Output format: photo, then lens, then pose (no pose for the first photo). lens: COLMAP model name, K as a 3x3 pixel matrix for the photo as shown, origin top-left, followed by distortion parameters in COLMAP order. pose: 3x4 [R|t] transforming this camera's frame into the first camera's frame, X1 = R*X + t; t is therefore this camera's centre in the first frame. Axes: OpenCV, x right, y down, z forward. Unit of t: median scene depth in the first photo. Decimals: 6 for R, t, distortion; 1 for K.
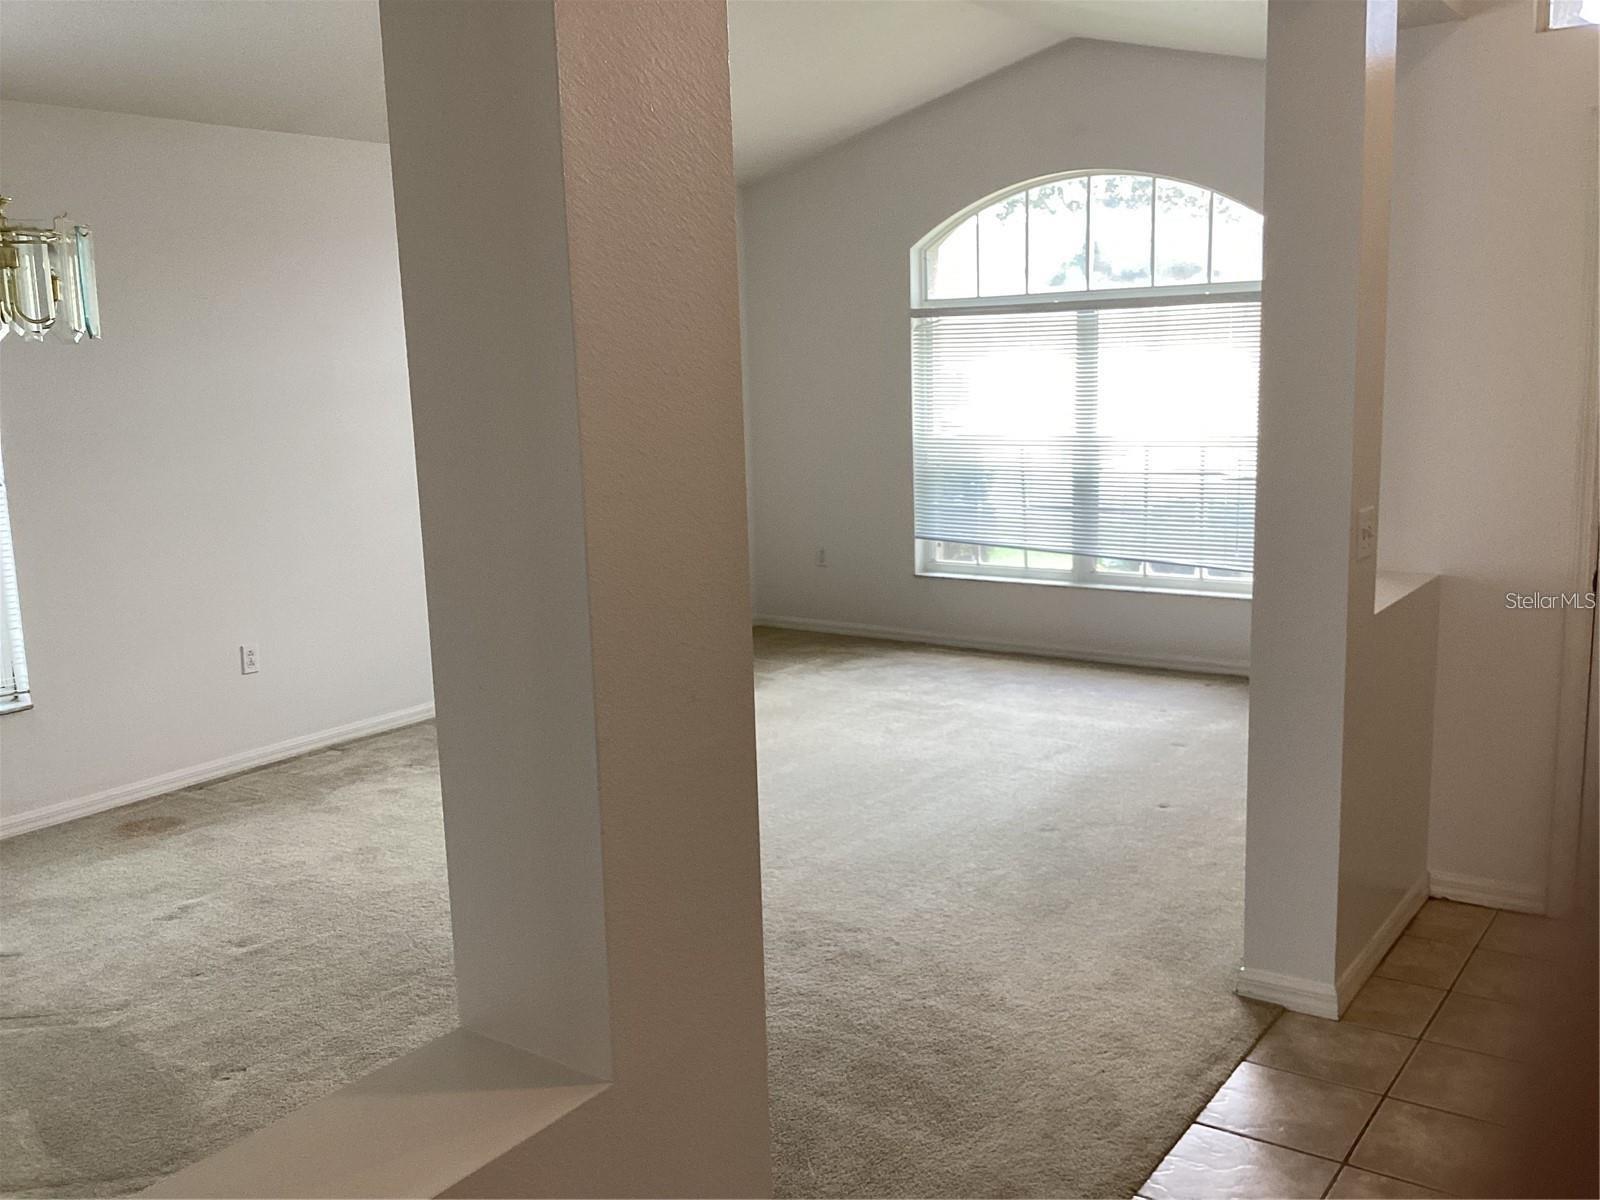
lens RADIAL K [[1434.6, 0, 806.5], [0, 1434.6, 601.9], [0, 0, 1]] dist [0.092649, -0.185297]
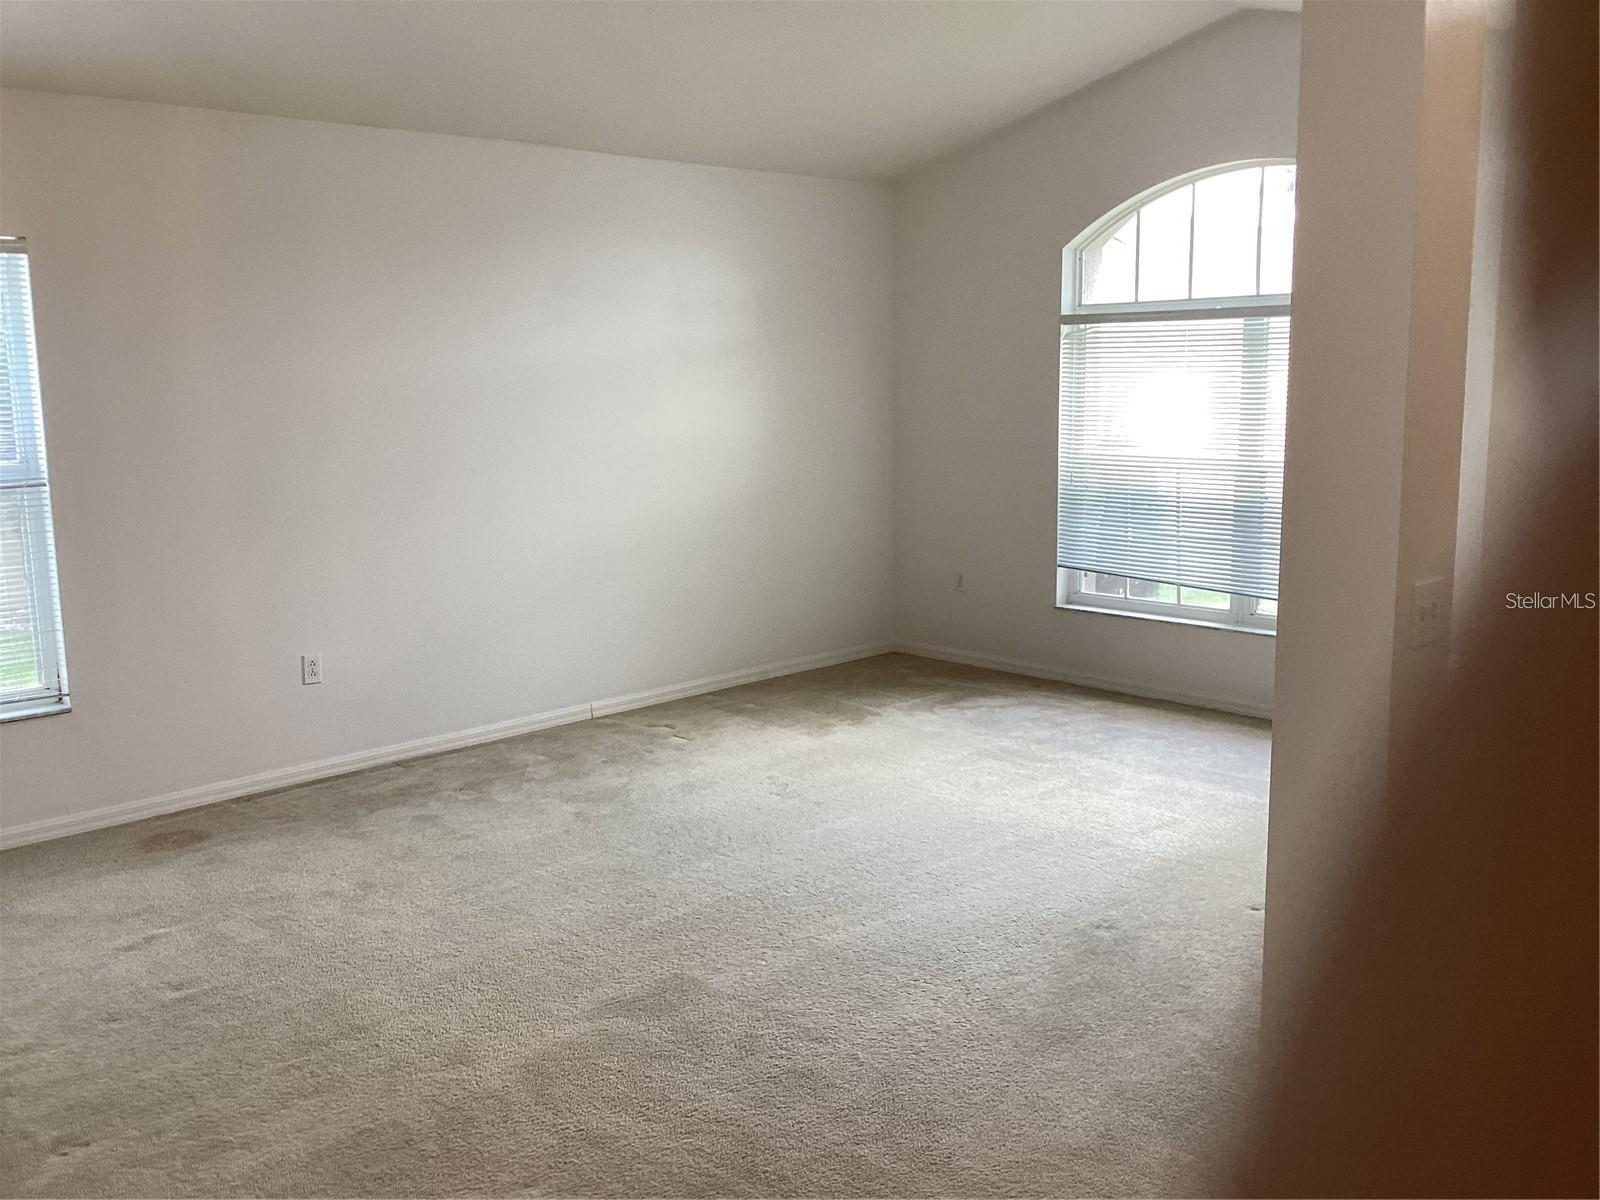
lens RADIAL K [[1434.6, 0, 791.9], [0, 1434.6, 607.1], [0, 0, 1]] dist [0.092649, -0.185297]
pose [[0.982576, 0.045429, -0.180226, 0.107652], [-0.045323, 0.998961, 0.004710, -0.021686], [0.180253, 0.003540, 0.983614, 0.102502]]
